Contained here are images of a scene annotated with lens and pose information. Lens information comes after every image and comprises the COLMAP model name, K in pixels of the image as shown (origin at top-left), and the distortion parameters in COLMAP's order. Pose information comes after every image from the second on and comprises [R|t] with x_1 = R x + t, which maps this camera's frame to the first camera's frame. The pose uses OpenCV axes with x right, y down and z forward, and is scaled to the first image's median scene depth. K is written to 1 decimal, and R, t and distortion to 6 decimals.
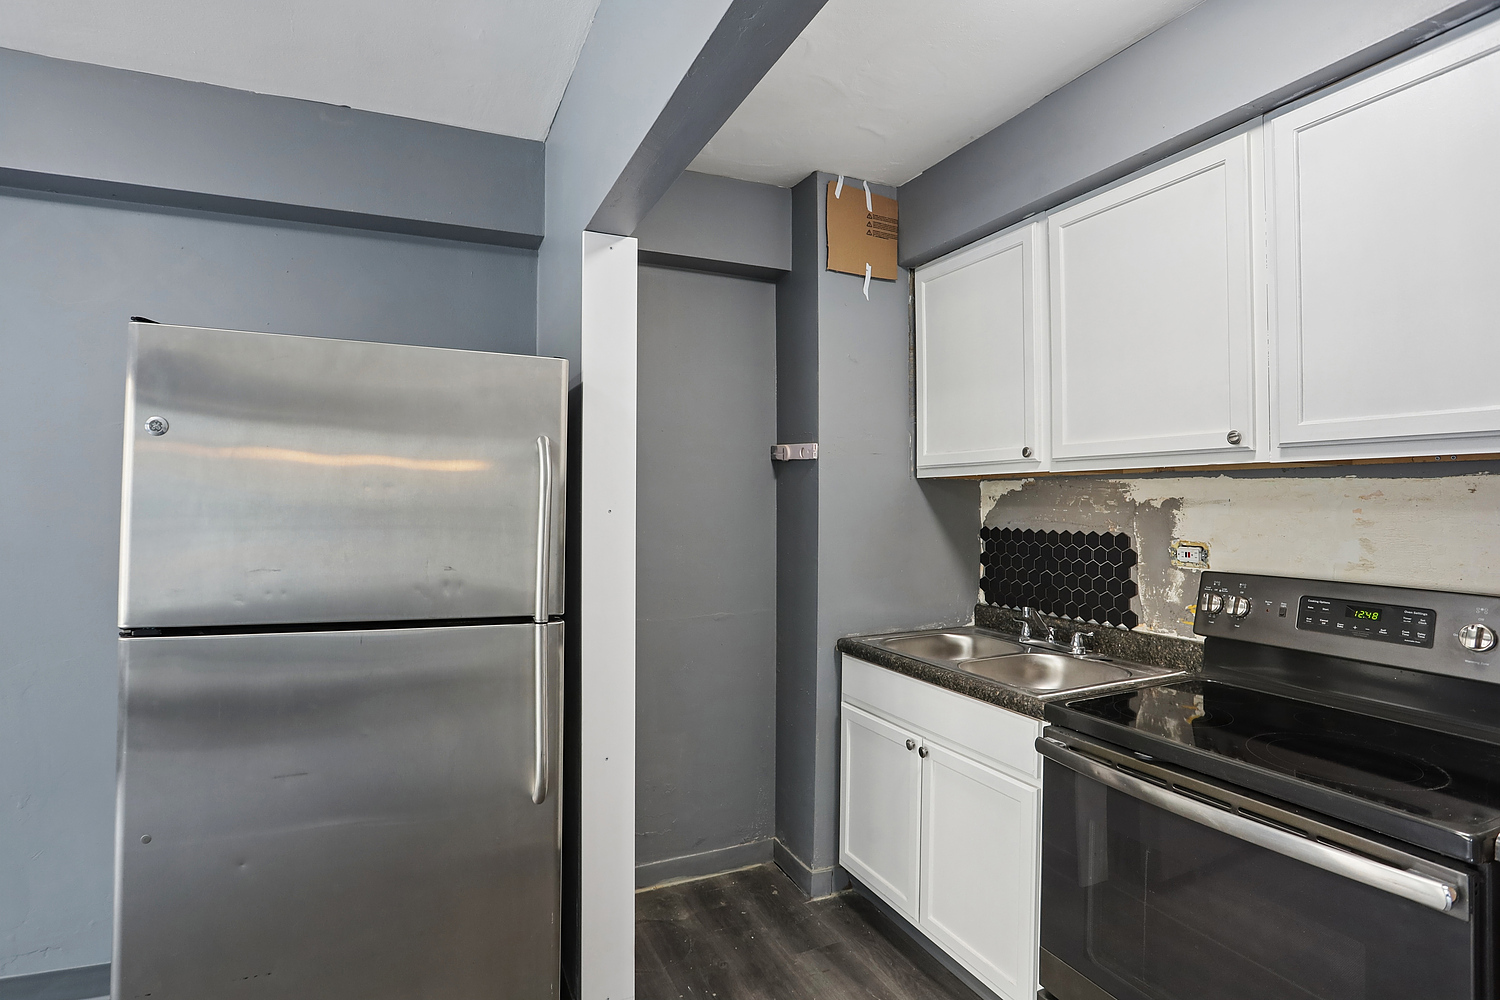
lens RADIAL K [[735.6, 0, 751.3], [0, 735.6, 488.1], [0, 0, 1]] dist [-0.062410, 0.025619]
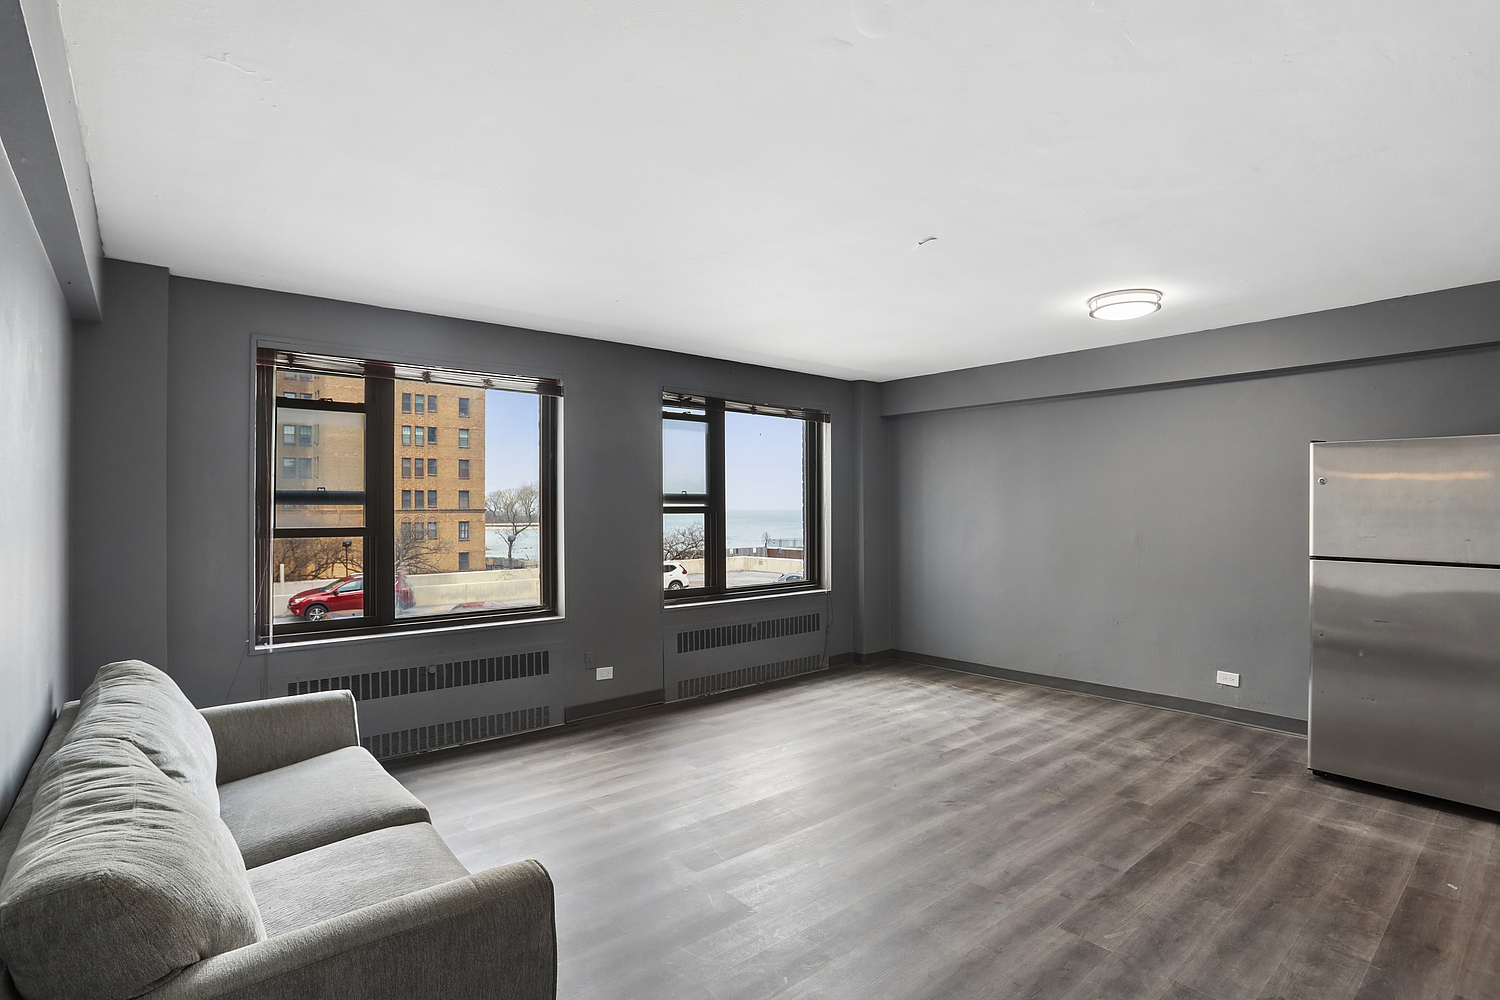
lens RADIAL K [[745.6, 0, 719.2], [0, 745.6, 502.9], [0, 0, 1]] dist [-0.093048, 0.029045]
pose [[0.235040, -0.014435, -0.971879, 0.747293], [0.026931, 0.999603, -0.008333, -0.026443], [0.971613, -0.024215, 0.235335, -1.125219]]
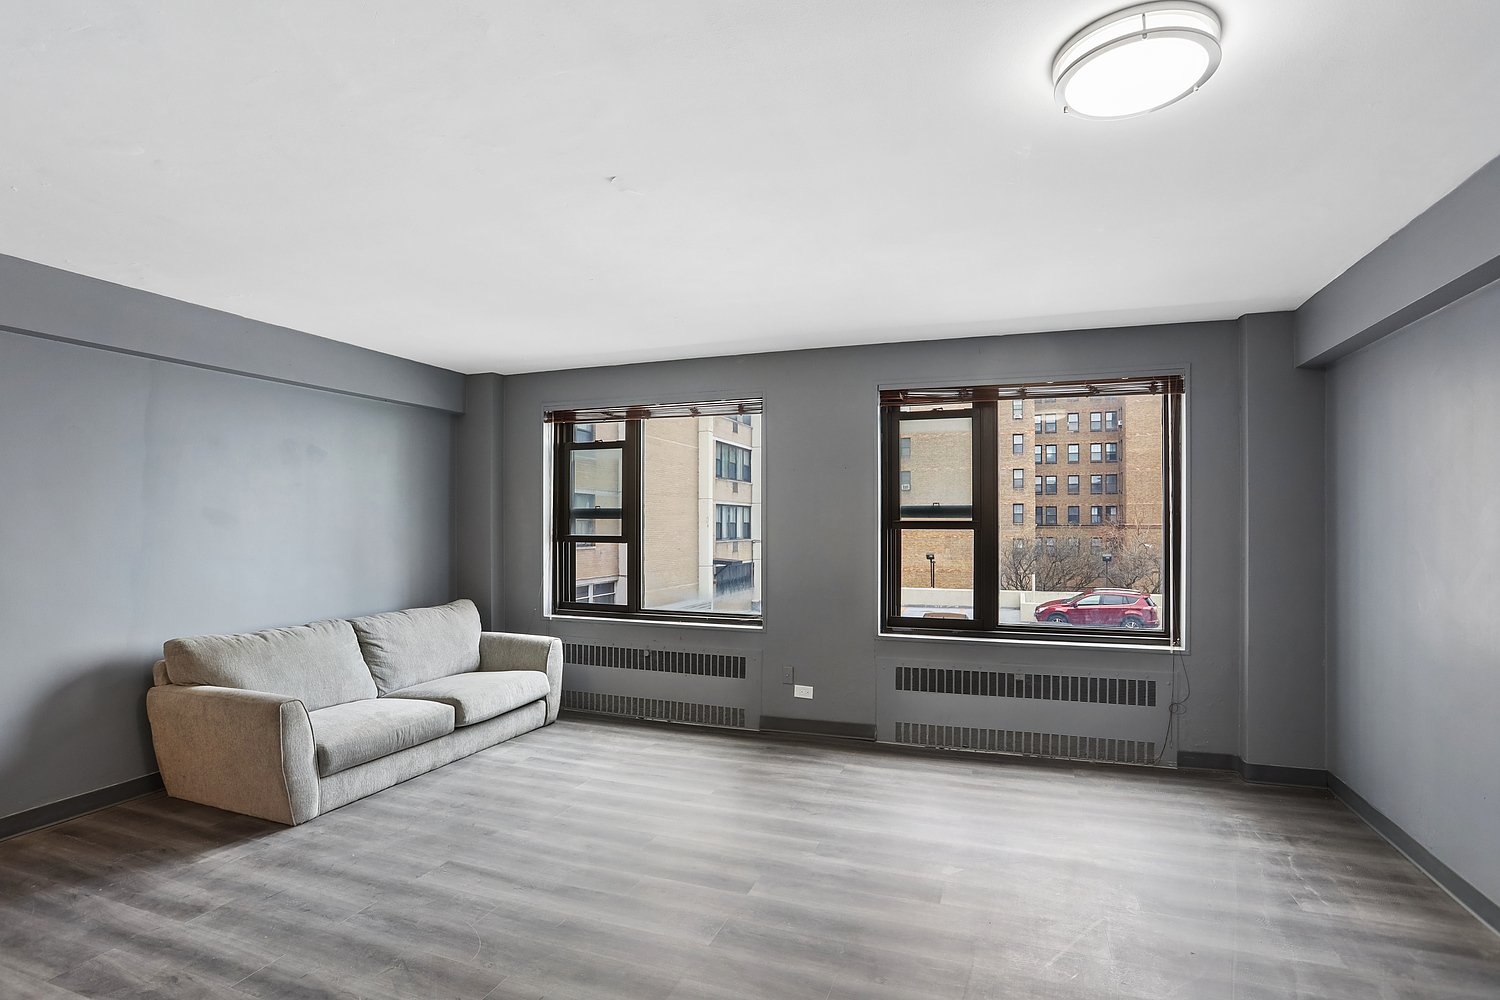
lens RADIAL K [[738.9, 0, 734.9], [0, 738.9, 522.0], [0, 0, 1]] dist [-0.065896, 0.025591]
pose [[-0.728002, -0.008438, -0.685523, 0.101972], [0.009095, 0.999717, -0.021964, 0.007459], [0.685515, -0.022225, -0.727720, 0.559570]]
